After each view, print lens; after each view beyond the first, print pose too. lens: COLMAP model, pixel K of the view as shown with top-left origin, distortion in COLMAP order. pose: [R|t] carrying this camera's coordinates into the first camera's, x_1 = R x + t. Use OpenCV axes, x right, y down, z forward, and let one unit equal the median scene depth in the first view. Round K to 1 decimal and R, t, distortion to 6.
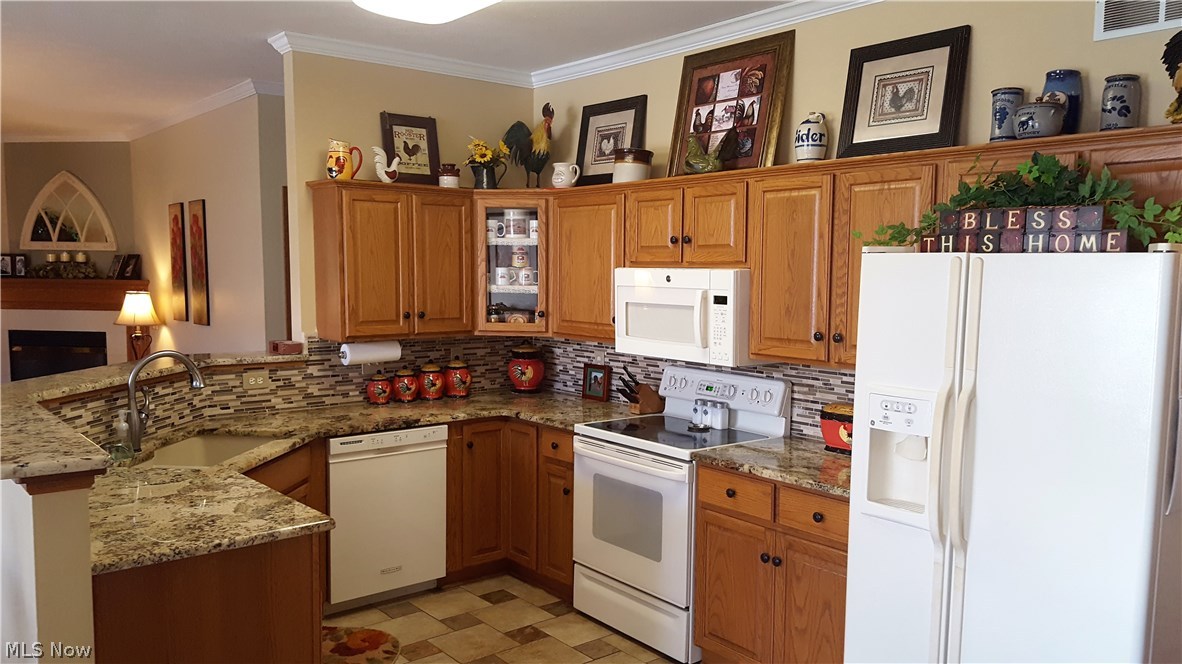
lens RADIAL K [[892.4, 0, 594.6], [0, 892.4, 356.9], [0, 0, 1]] dist [0.104713, -0.176154]
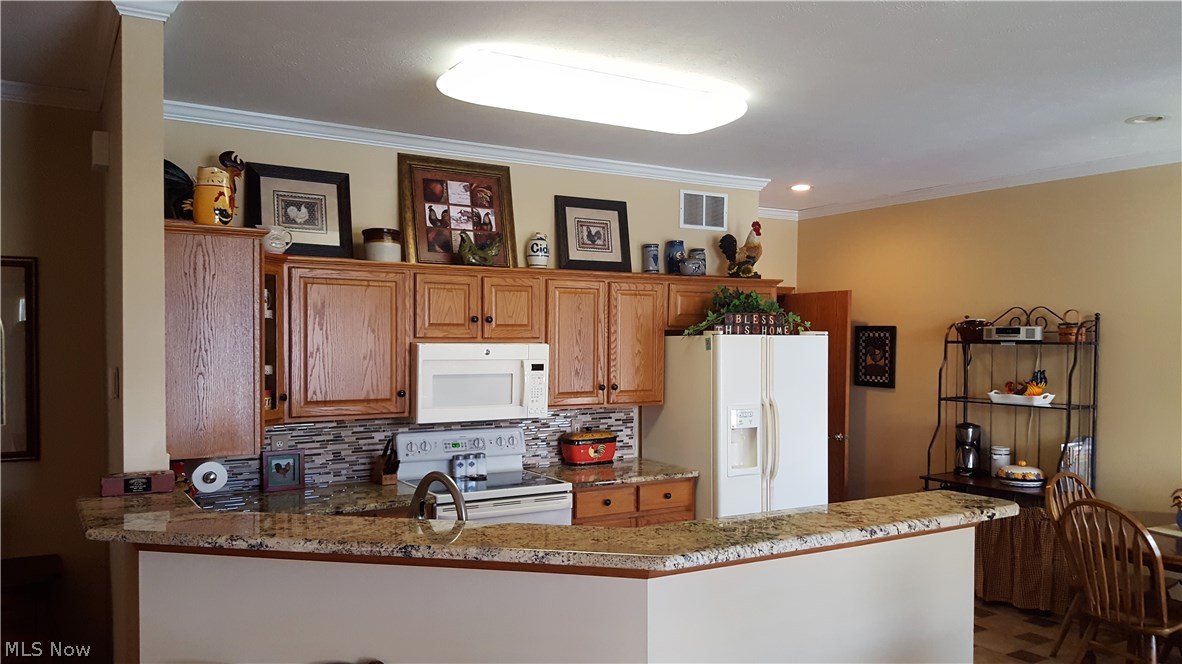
lens RADIAL K [[861.8, 0, 587.1], [0, 861.8, 354.9], [0, 0, 1]] dist [0.110532, -0.150987]
pose [[0.142299, -0.030672, 0.989348, -1.066357], [0.097379, 0.995105, 0.016845, -0.093675], [-0.985022, 0.093945, 0.144589, 0.732354]]
